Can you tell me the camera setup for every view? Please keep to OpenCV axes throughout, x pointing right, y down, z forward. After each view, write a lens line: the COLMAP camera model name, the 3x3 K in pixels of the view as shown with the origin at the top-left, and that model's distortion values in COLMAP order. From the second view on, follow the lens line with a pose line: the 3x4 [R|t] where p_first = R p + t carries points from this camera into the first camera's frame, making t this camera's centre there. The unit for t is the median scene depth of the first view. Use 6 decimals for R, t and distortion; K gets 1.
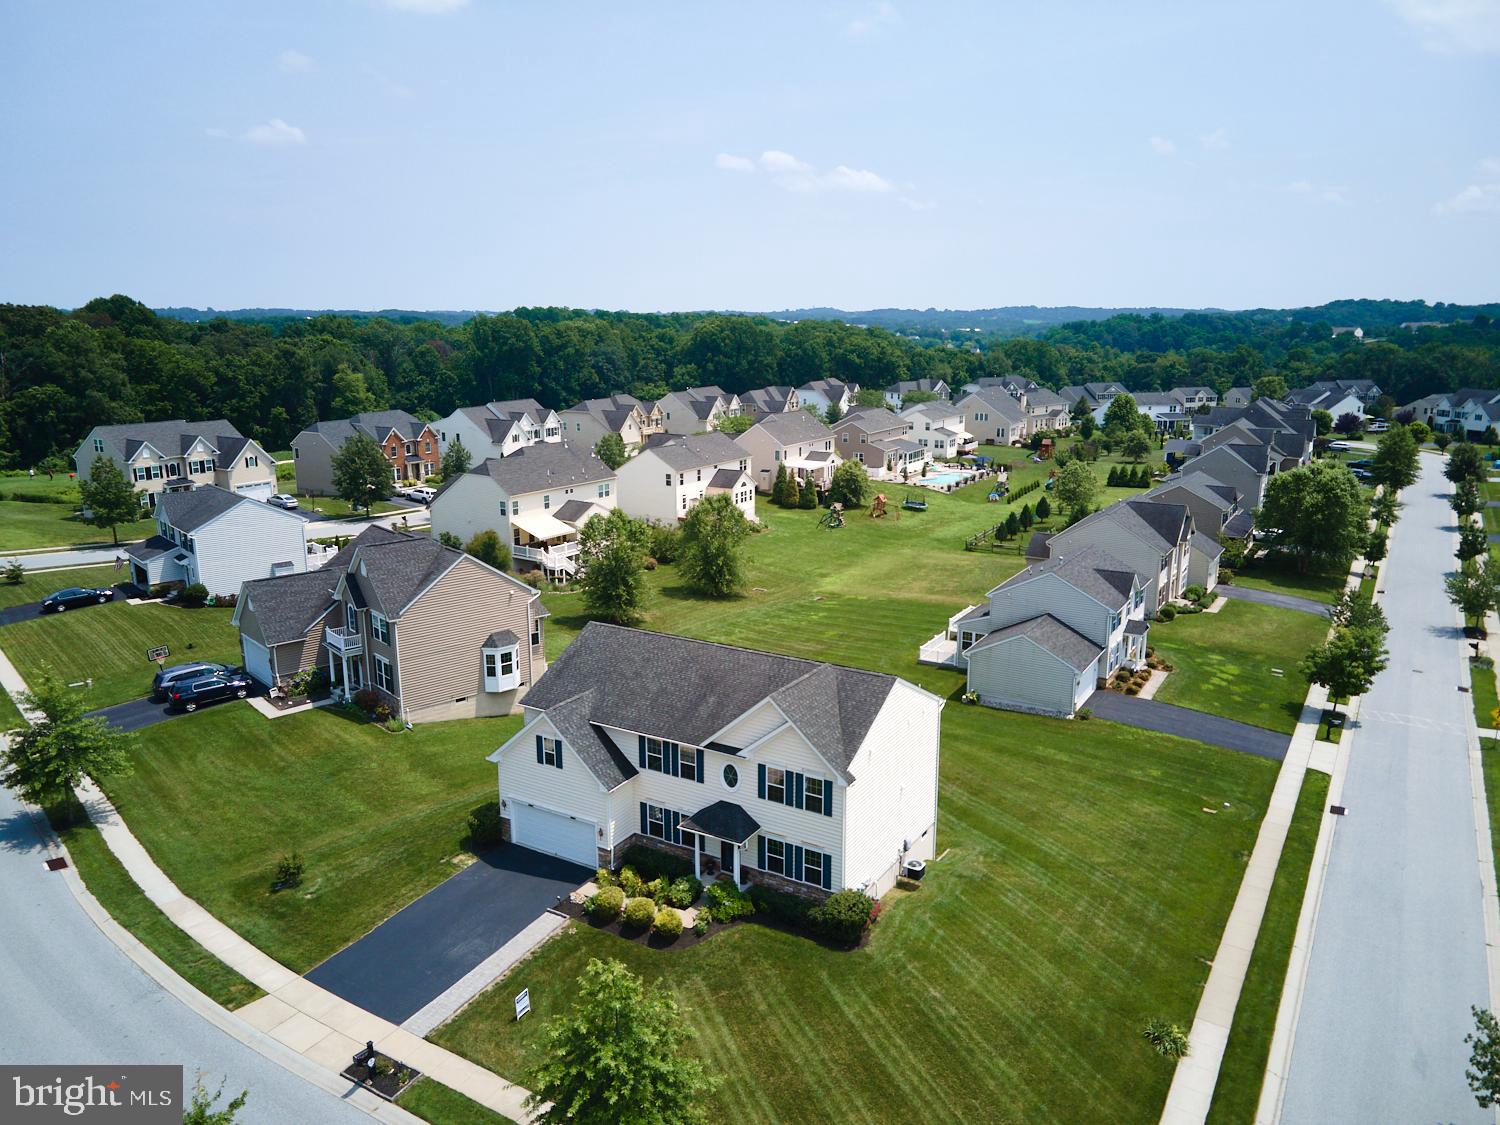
lens RADIAL K [[1091.2, 0, 750.0], [0, 1091.2, 562.5], [0, 0, 1]] dist [0.015089, 0.049695]
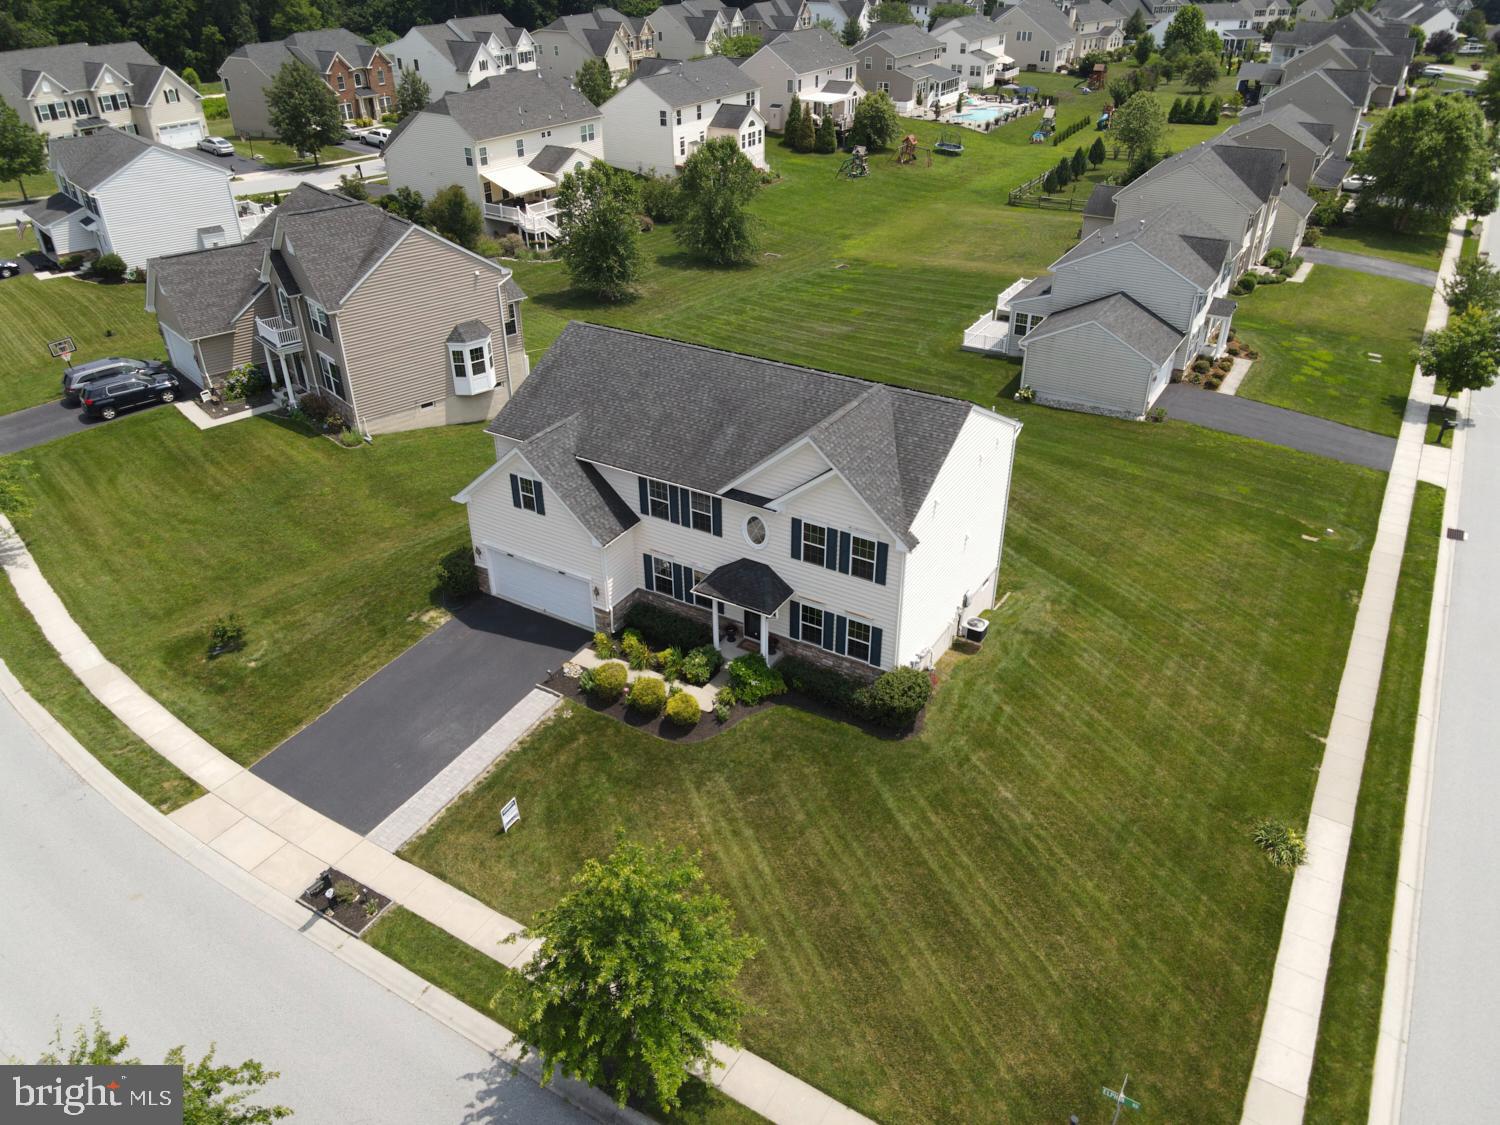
lens RADIAL K [[1096.5, 0, 750.0], [0, 1096.5, 562.5], [0, 0, 1]] dist [0.008231, 0.008982]
pose [[0.999994, -0.003190, -0.001554, -0.018299], [0.003513, 0.951597, 0.307328, -0.023624], [0.000498, -0.307332, 0.951602, 0.202263]]
